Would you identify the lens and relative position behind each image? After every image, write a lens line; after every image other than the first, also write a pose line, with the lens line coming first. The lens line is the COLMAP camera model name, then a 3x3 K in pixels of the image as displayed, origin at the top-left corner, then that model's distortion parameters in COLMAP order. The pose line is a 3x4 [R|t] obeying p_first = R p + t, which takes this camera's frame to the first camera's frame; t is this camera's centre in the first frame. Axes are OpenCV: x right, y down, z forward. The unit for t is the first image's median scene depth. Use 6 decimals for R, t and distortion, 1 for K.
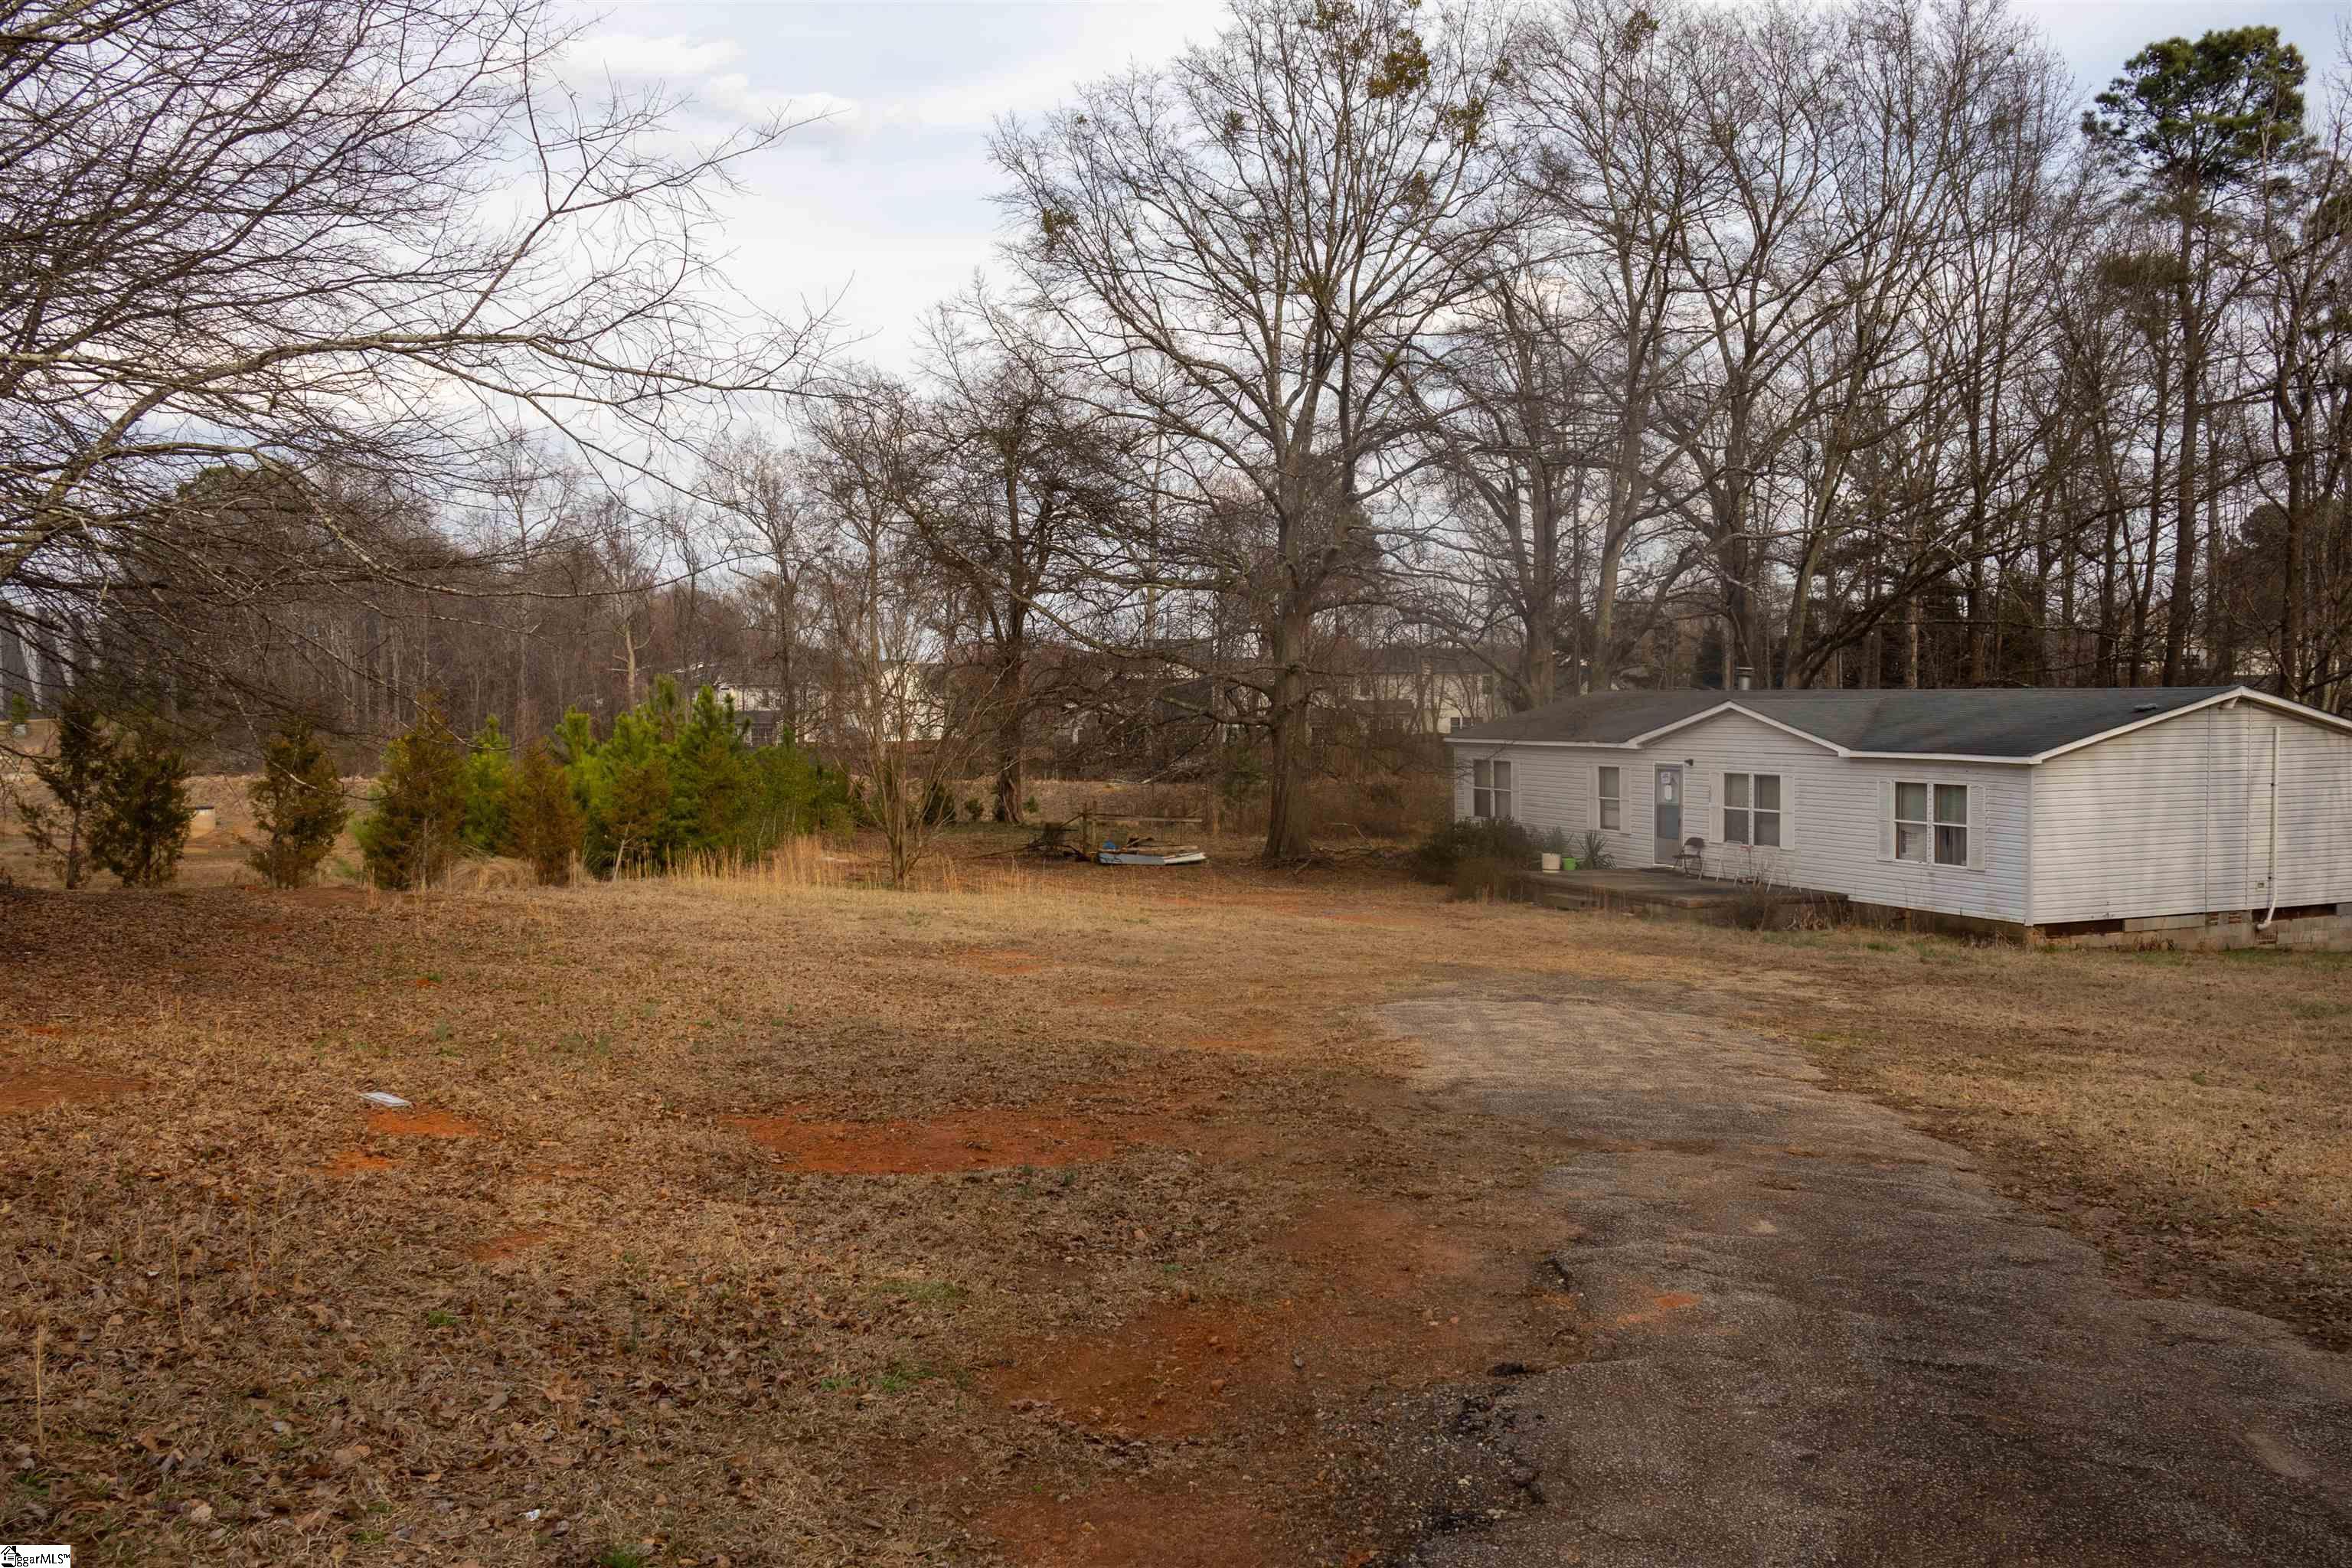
lens RADIAL K [[1954.5, 0, 1153.2], [0, 1954.5, 784.1], [0, 0, 1]] dist [0.006926, -0.012843]
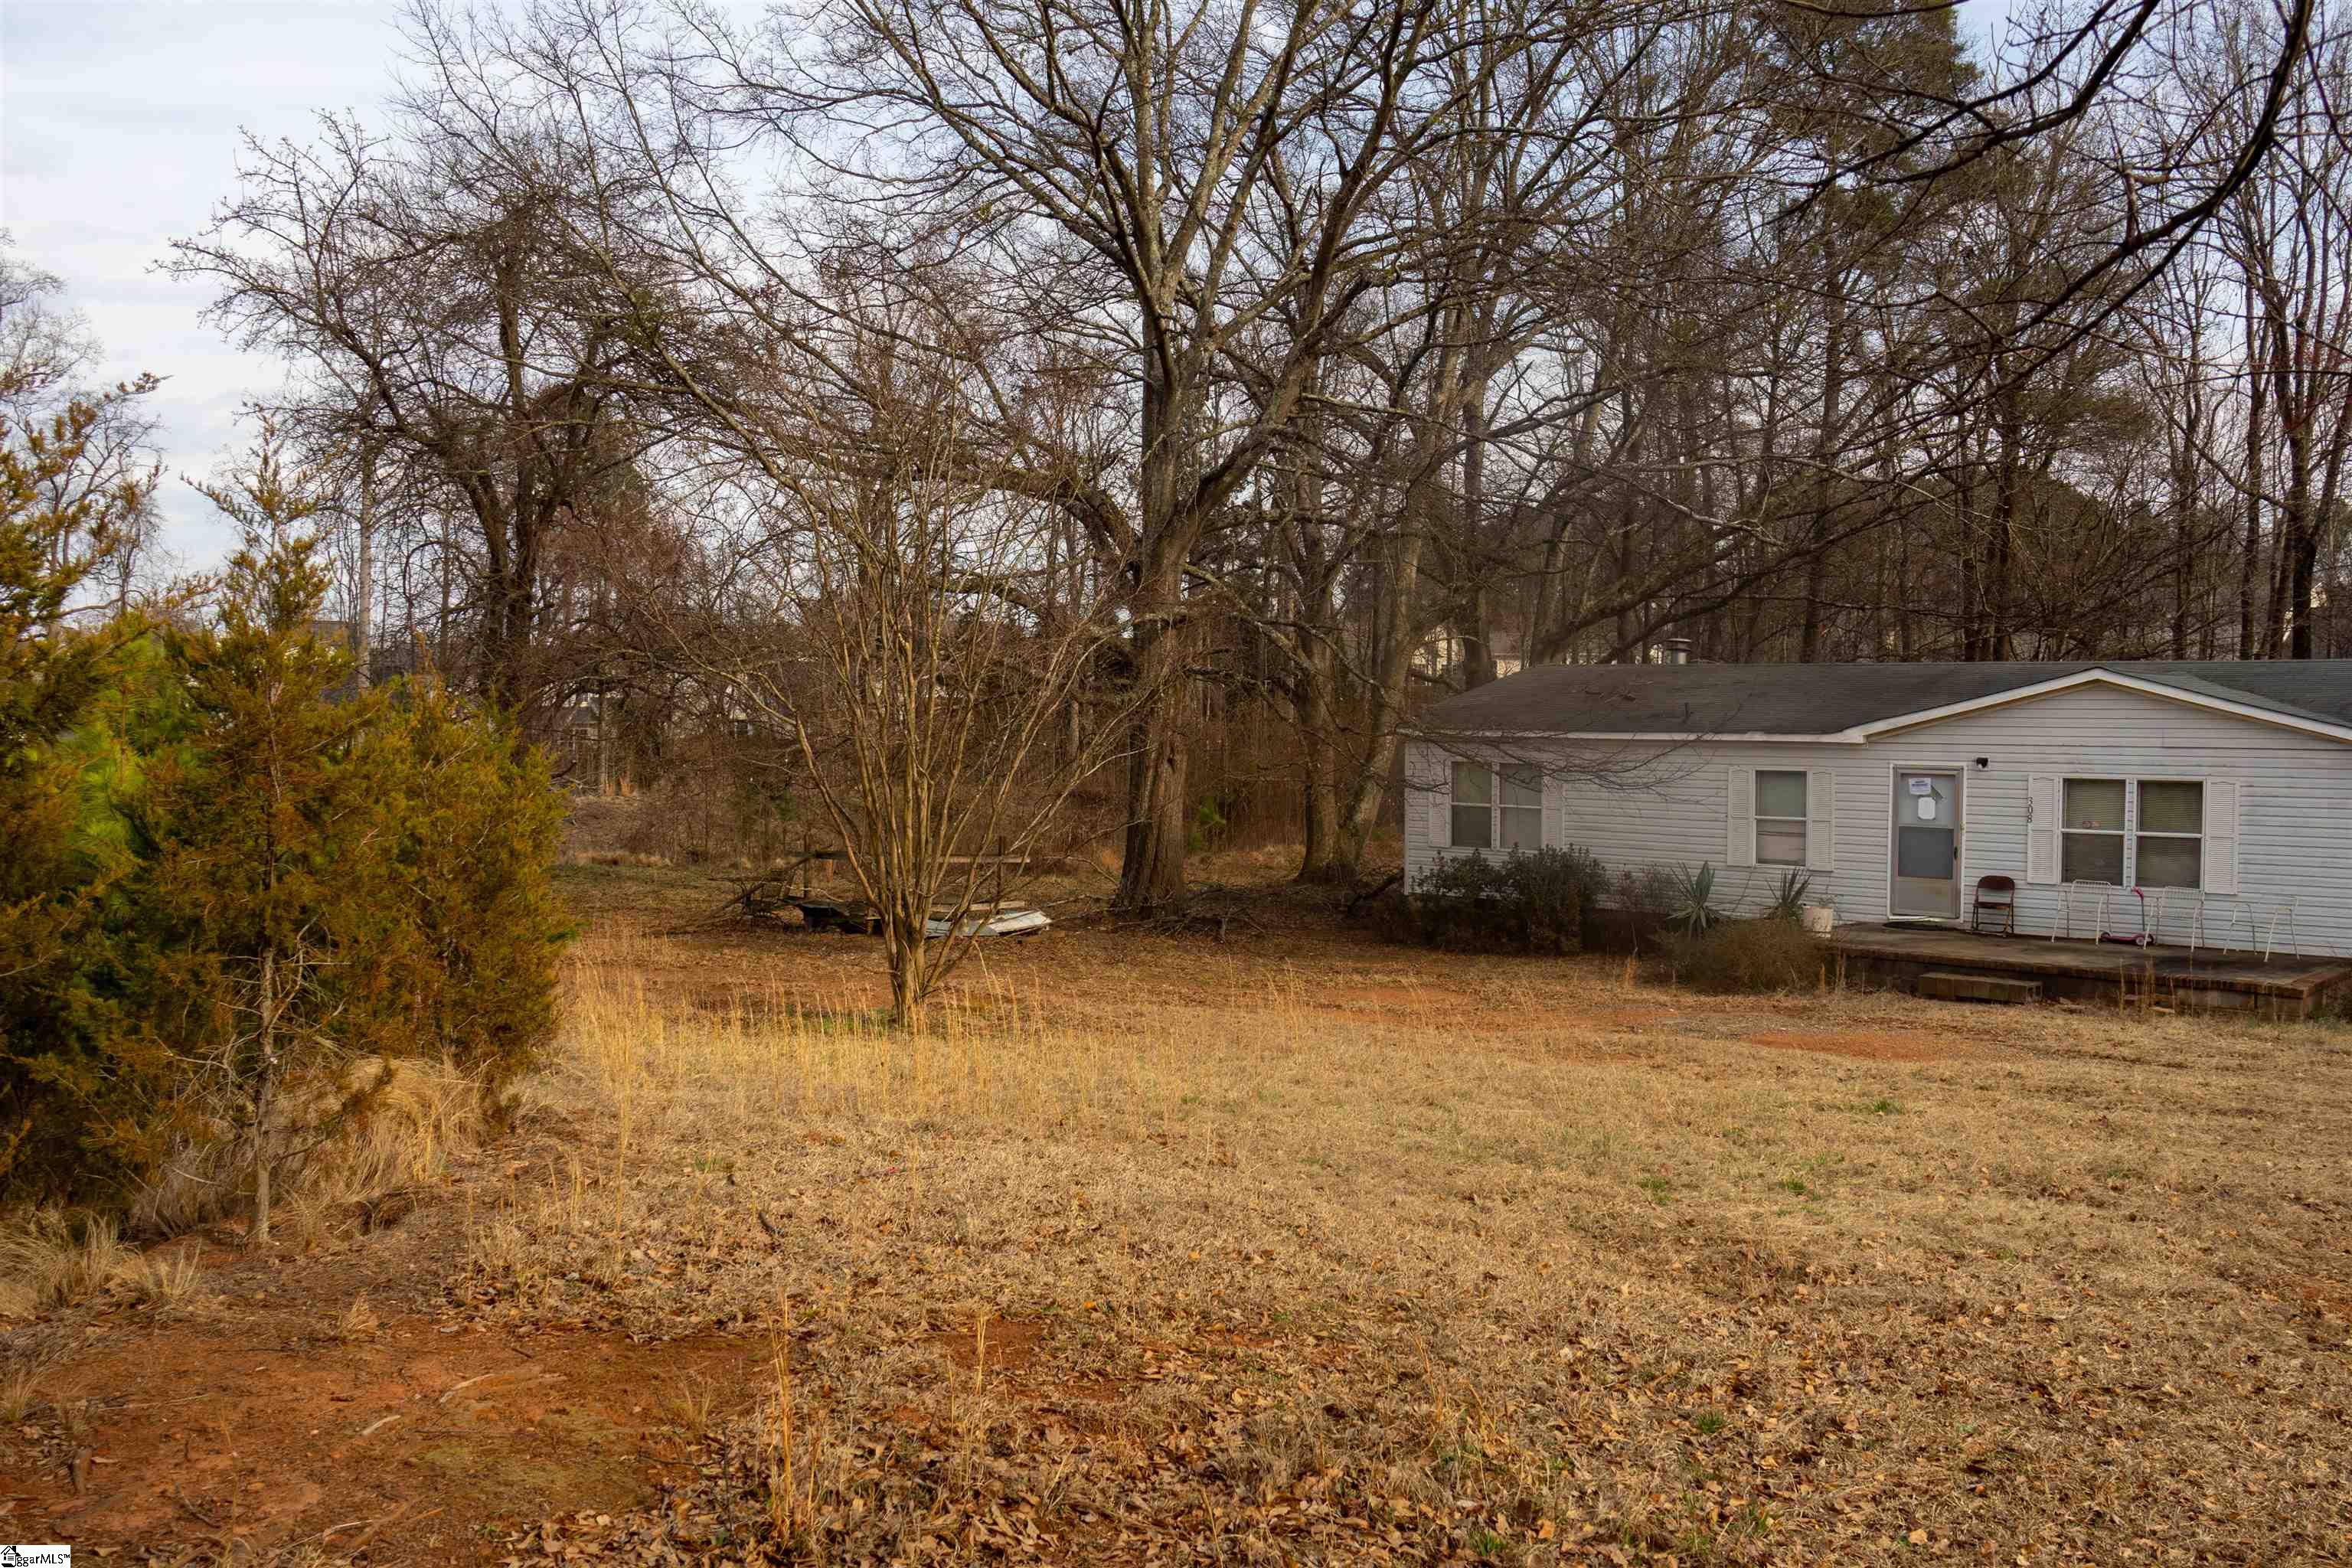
lens RADIAL K [[1954.5, 0, 1180.1], [0, 1954.5, 789.7], [0, 0, 1]] dist [0.006926, -0.012843]
pose [[0.886585, -0.030076, 0.461587, -0.231277], [0.024725, 0.999539, 0.017639, -0.017310], [-0.461904, -0.004226, 0.886920, 0.457167]]
